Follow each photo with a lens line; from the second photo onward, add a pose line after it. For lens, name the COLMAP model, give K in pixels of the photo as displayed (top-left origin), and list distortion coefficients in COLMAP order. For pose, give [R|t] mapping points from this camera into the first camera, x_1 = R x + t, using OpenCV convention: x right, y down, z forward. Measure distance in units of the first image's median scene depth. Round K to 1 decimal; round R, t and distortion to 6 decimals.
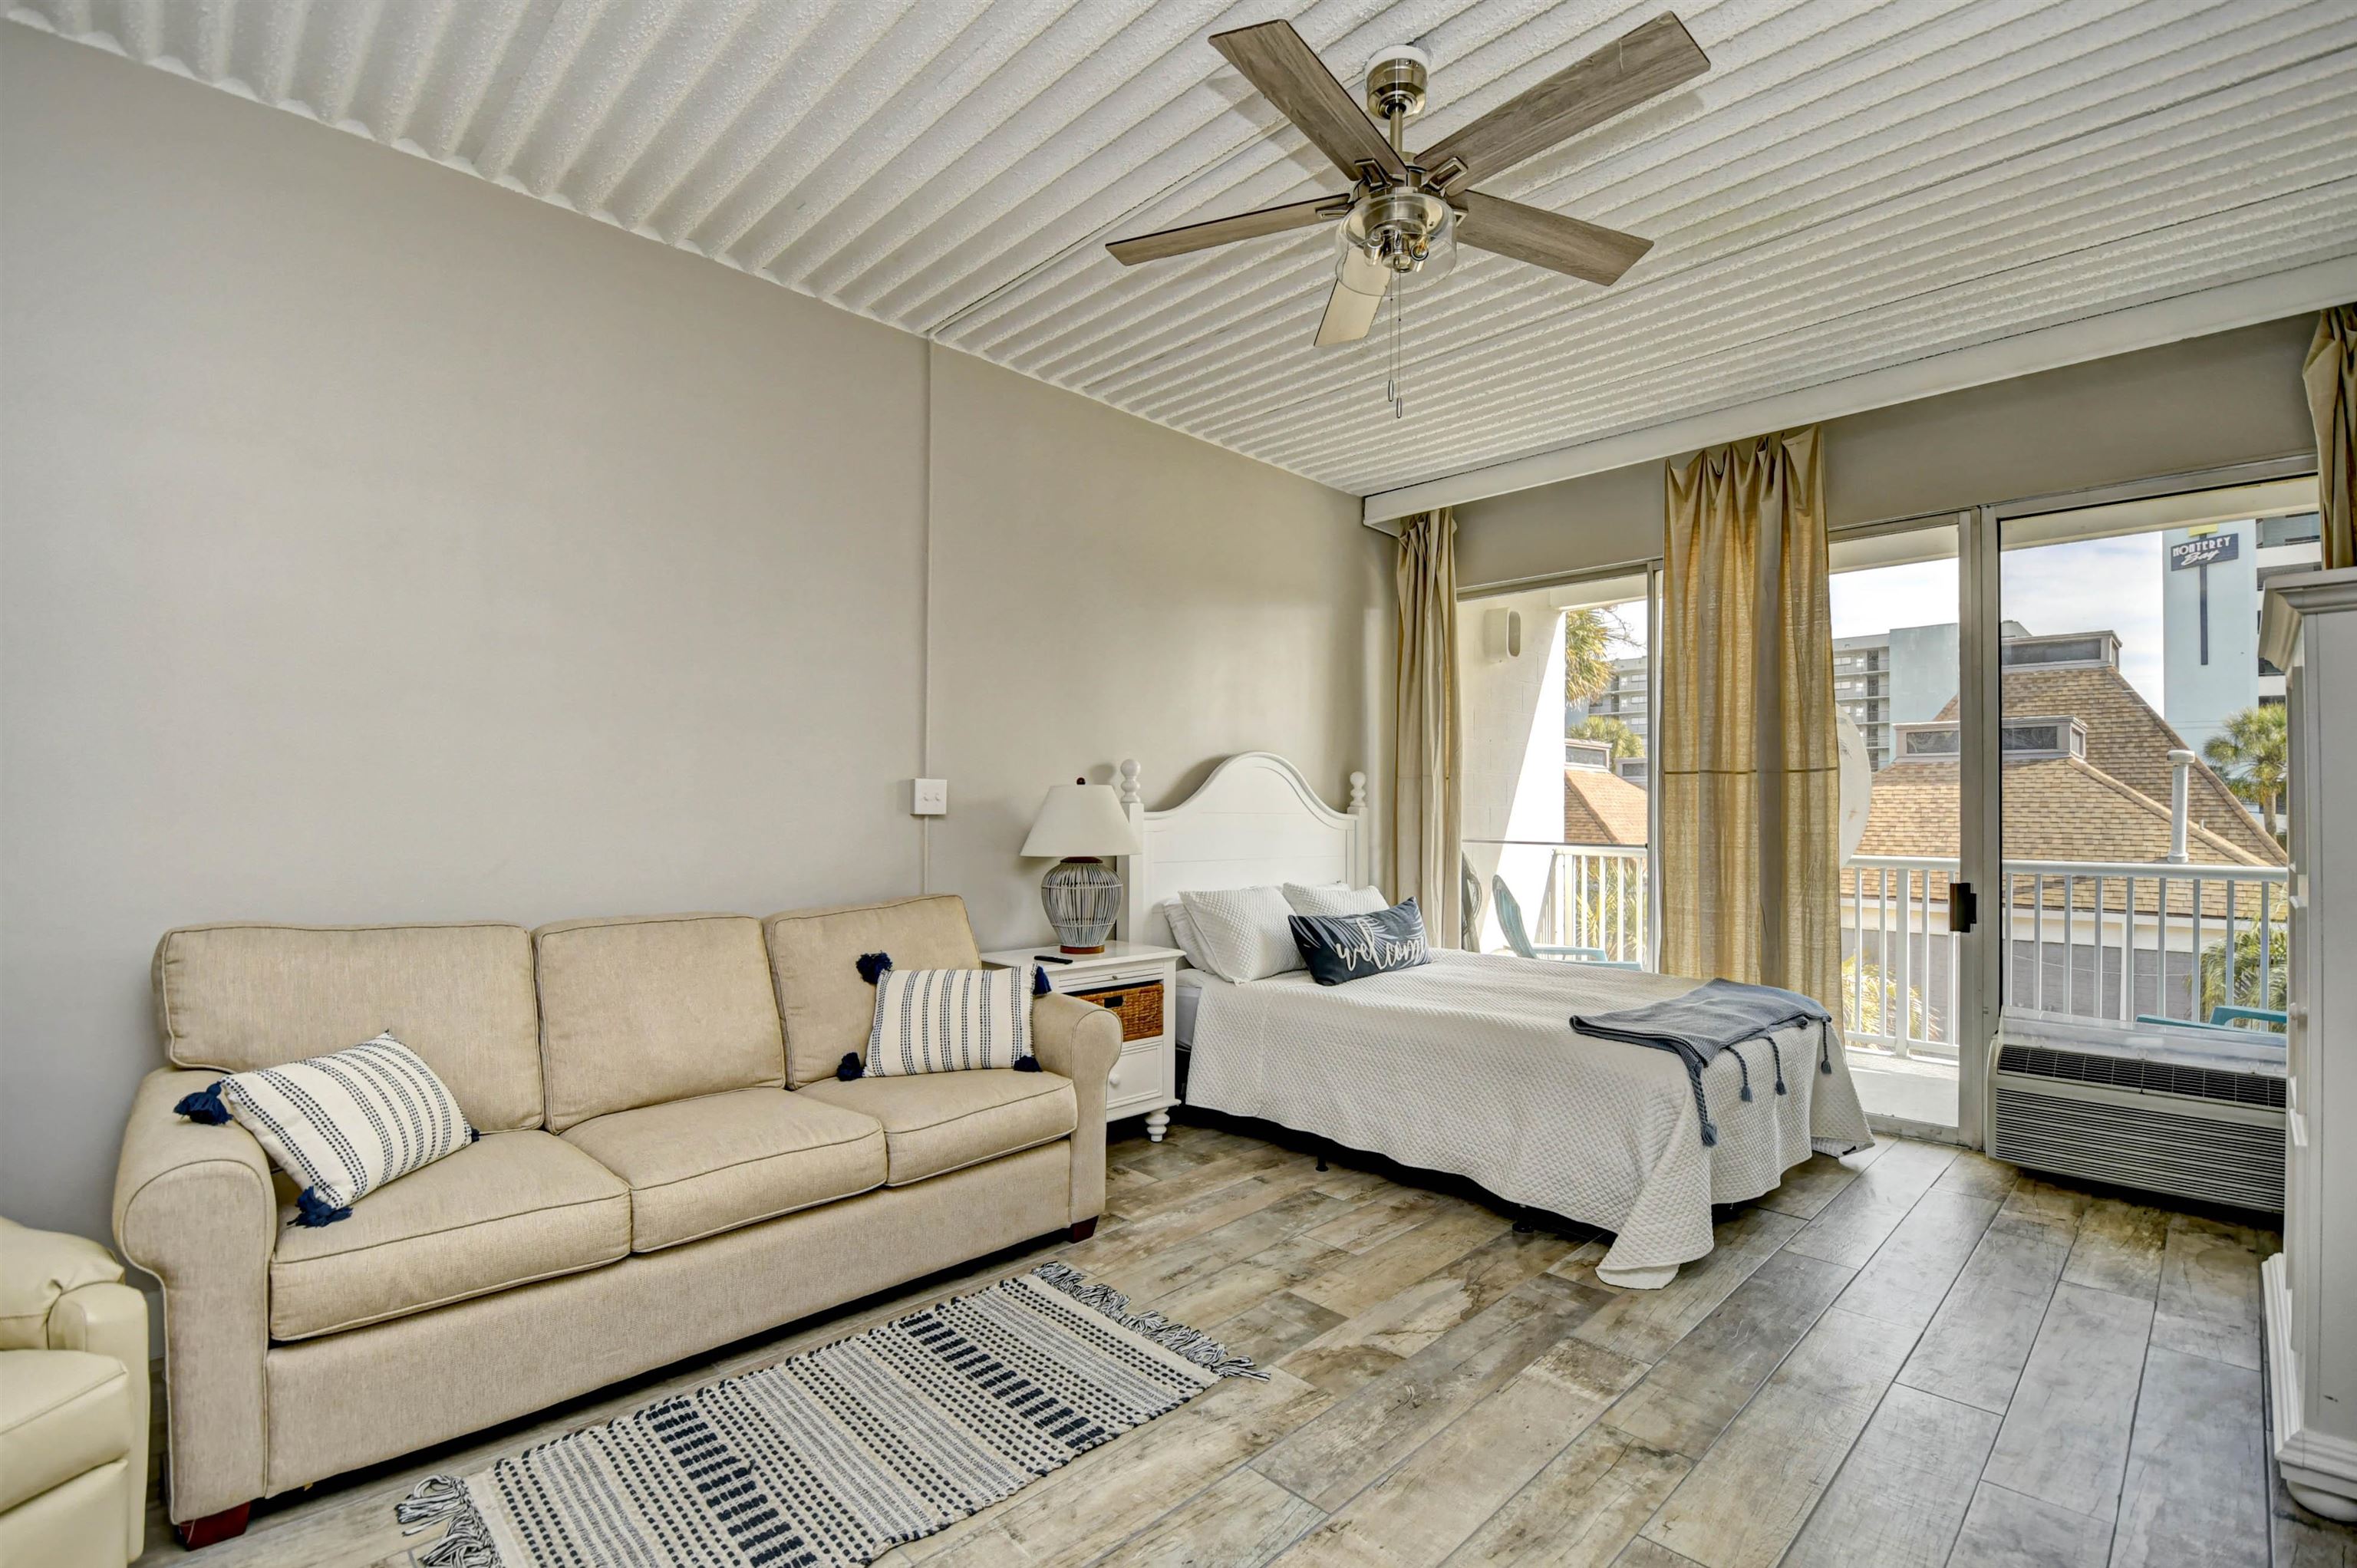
lens RADIAL K [[1040.4, 0, 1184.5], [0, 1040.4, 802.1], [0, 0, 1]] dist [0.012450, -0.020916]
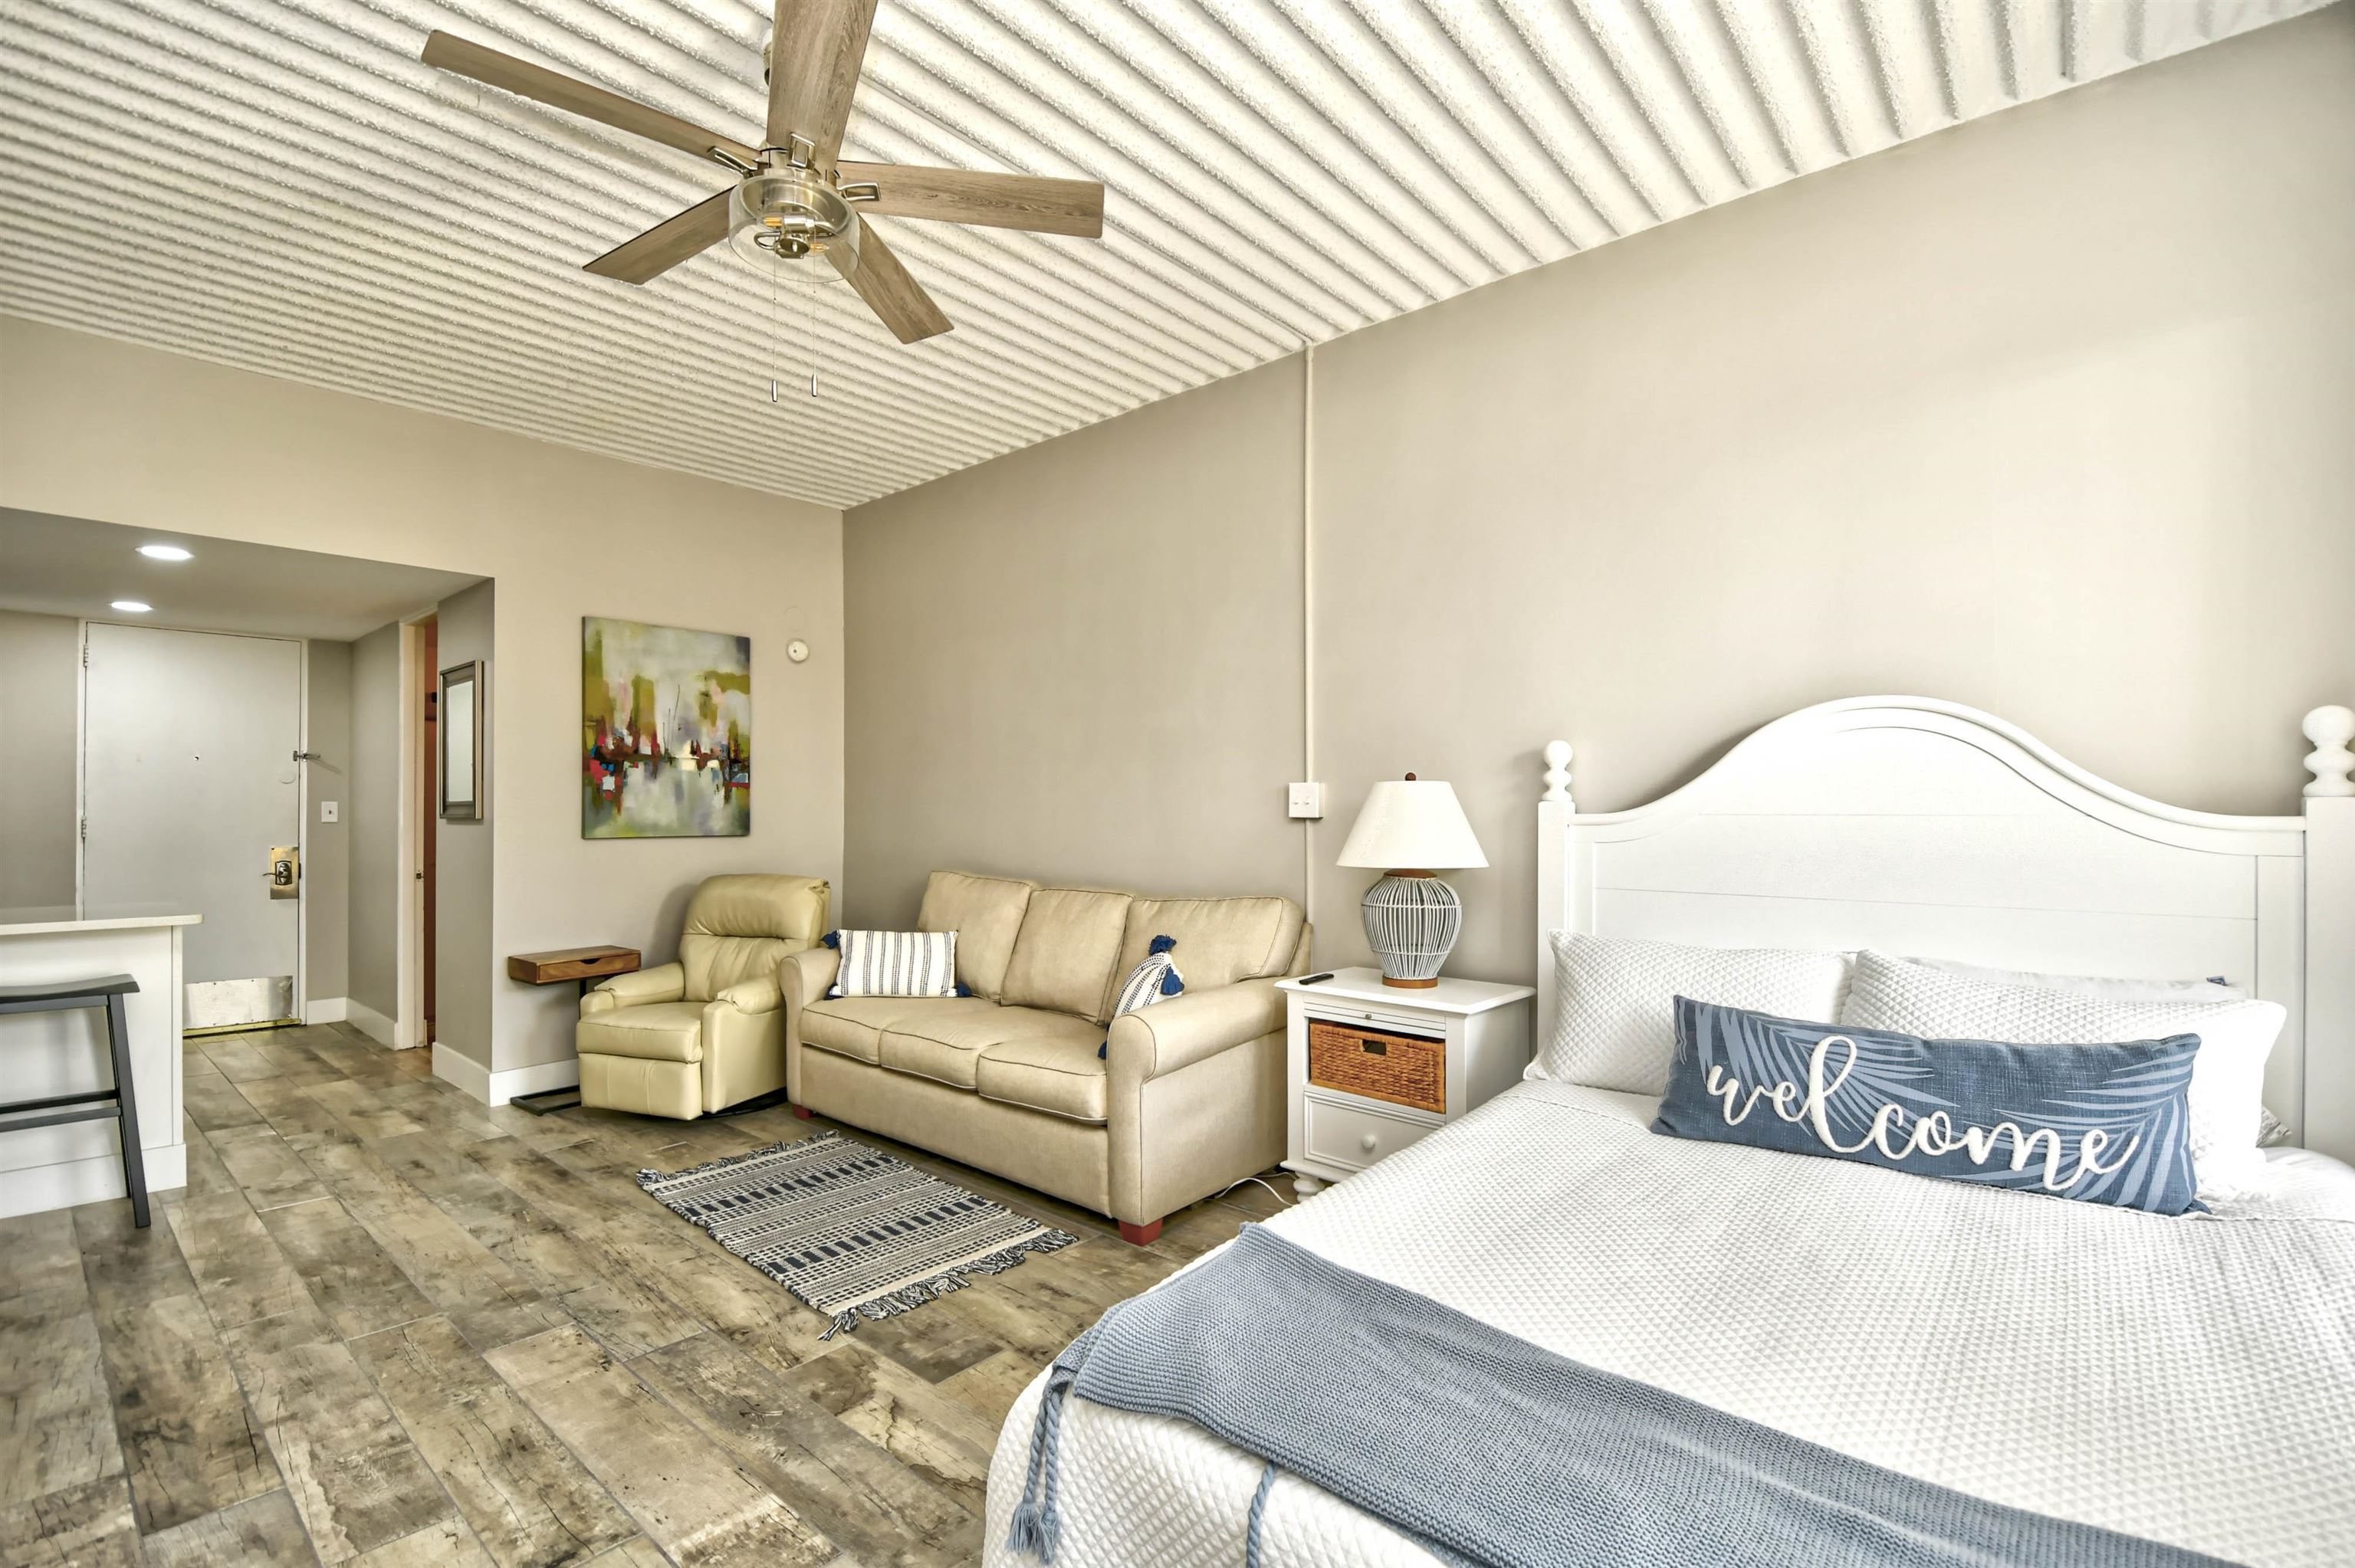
lens RADIAL K [[1039.4, 0, 1183.5], [0, 1039.4, 802.1], [0, 0, 1]] dist [0.012450, -0.020916]
pose [[0.081288, -0.014265, -0.996589, 0.636085], [0.010996, 0.999850, -0.013415, 0.008507], [0.996630, -0.009868, 0.081432, 0.683427]]
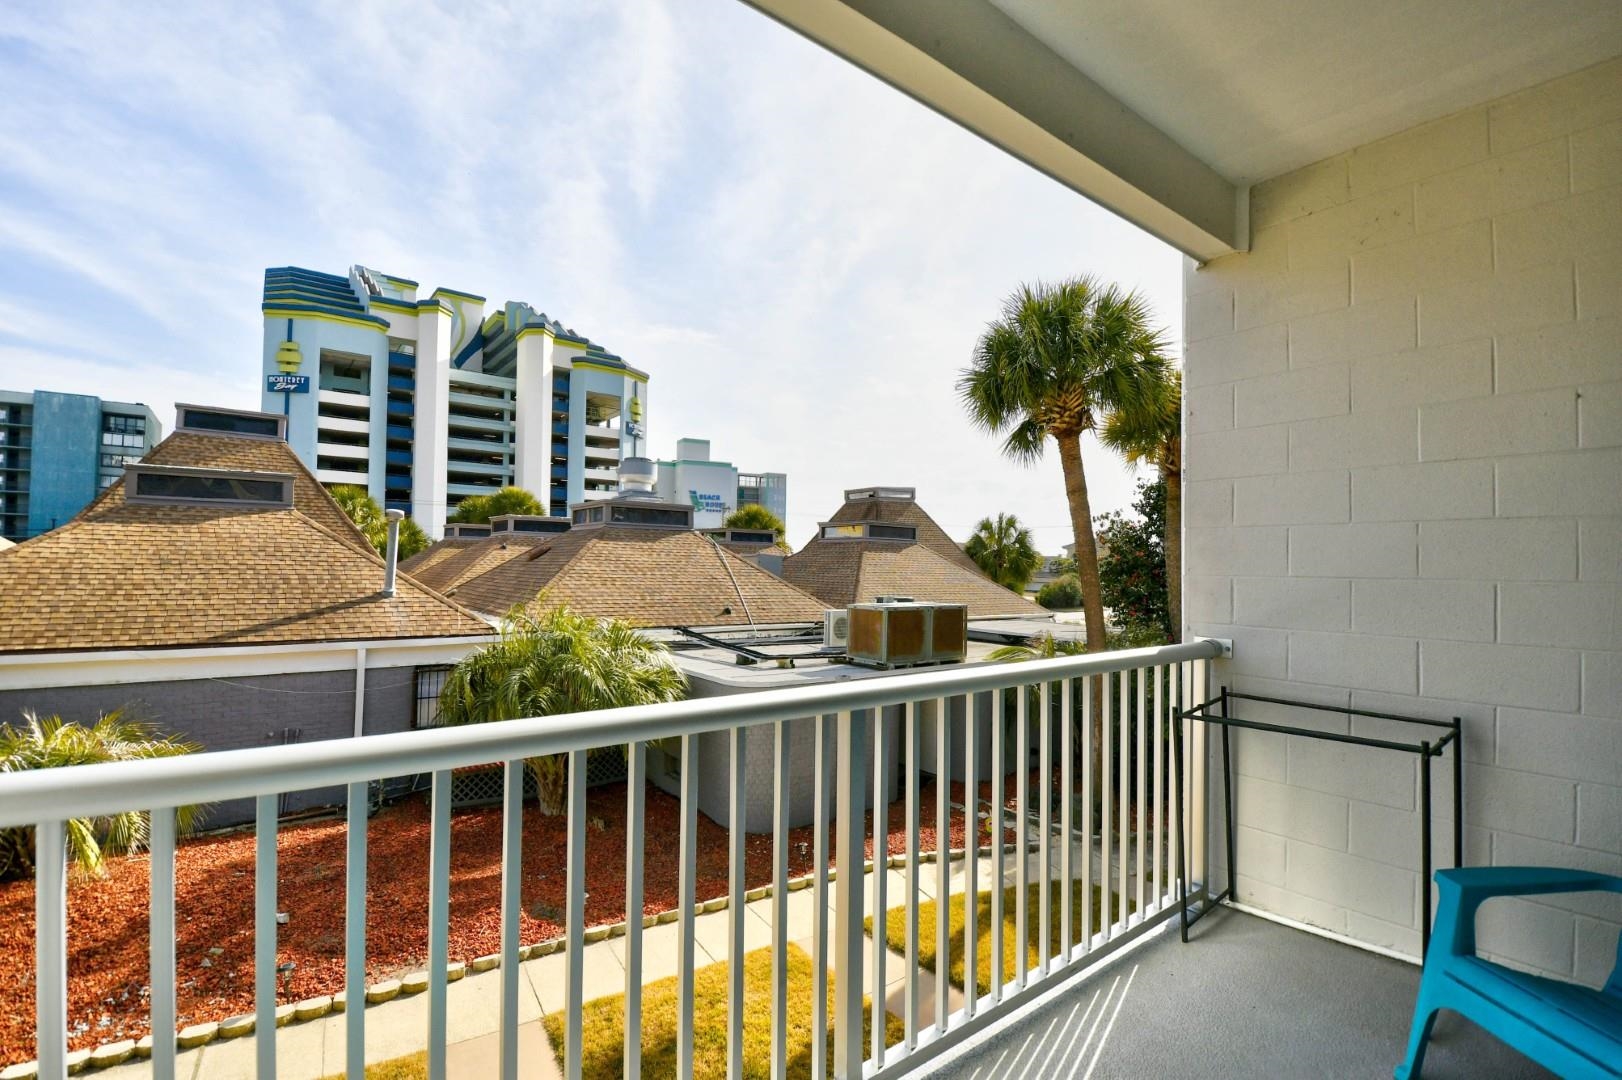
lens RADIAL K [[716.0, 0, 815.1], [0, 716.0, 552.5], [0, 0, 1]] dist [0.012450, -0.020916]
pose [[0.124668, 0.011670, 0.992130, 0.497473], [-0.023017, 0.999696, -0.008866, -0.000967], [-0.991931, -0.021731, 0.124899, 1.307512]]
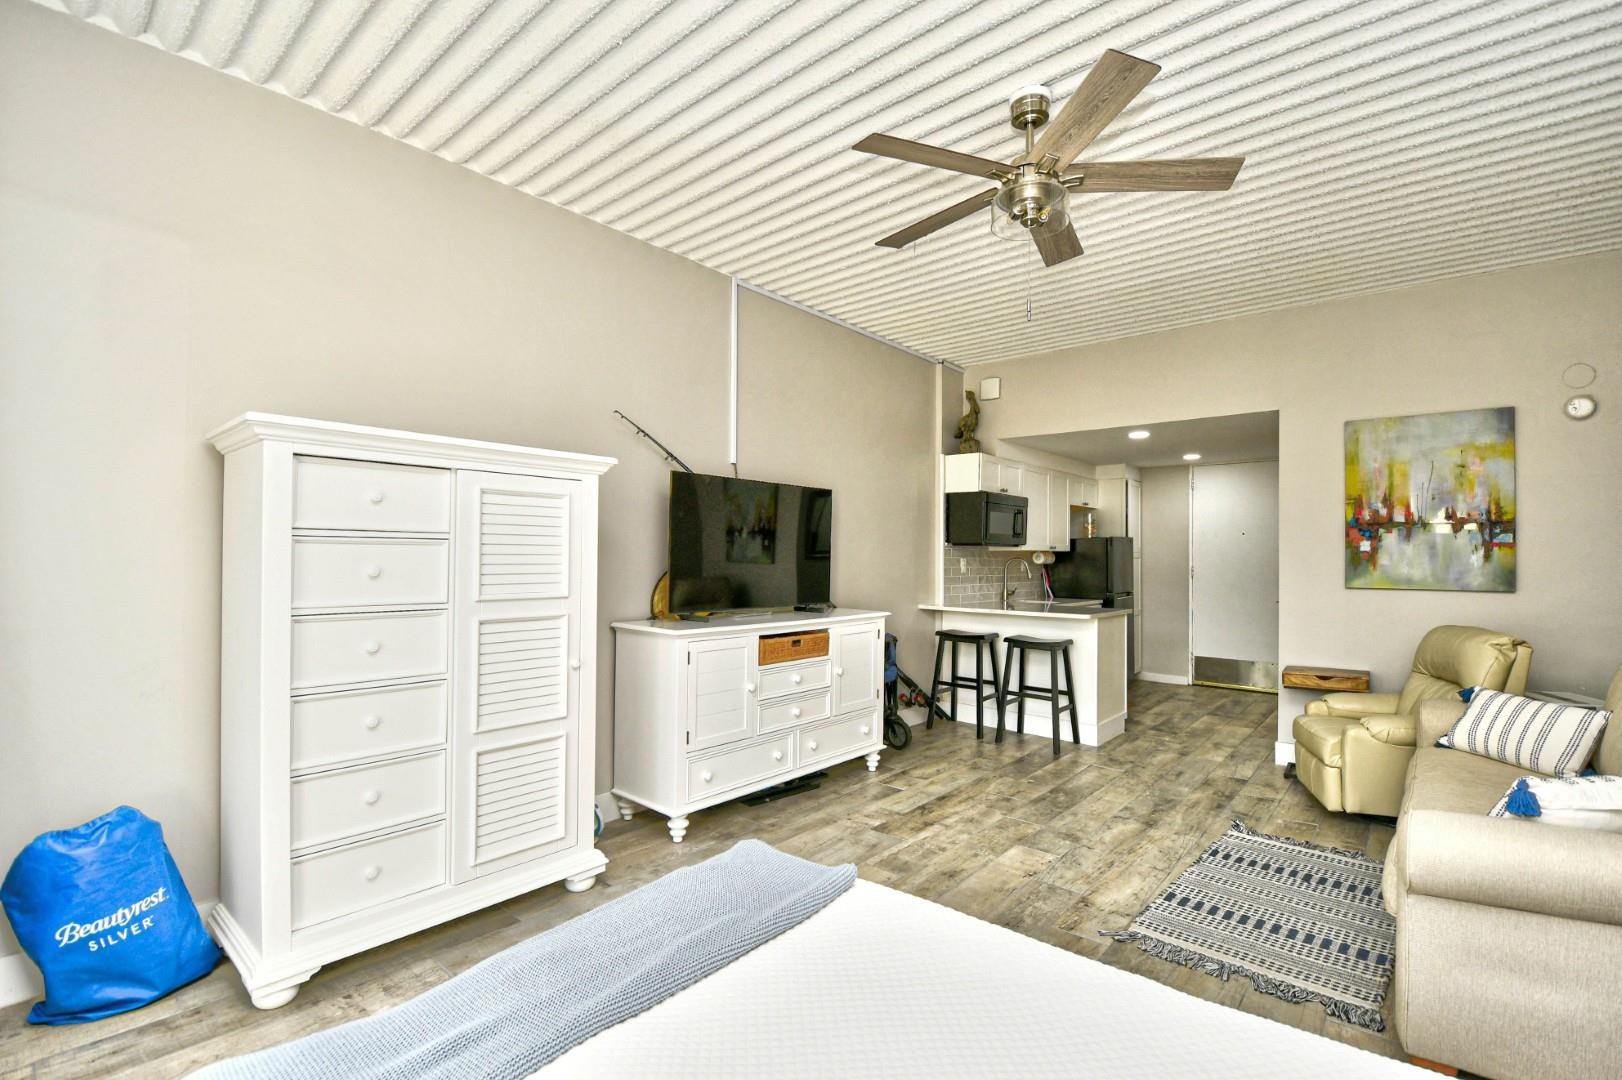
lens RADIAL K [[721.7, 0, 813.7], [0, 721.7, 549.9], [0, 0, 1]] dist [0.015574, -0.023696]
pose [[-0.996473, -0.012605, -0.082961, 0.325474], [-0.011035, 0.999752, -0.019357, 0.000011], [0.083185, -0.018373, -0.996365, 1.096337]]
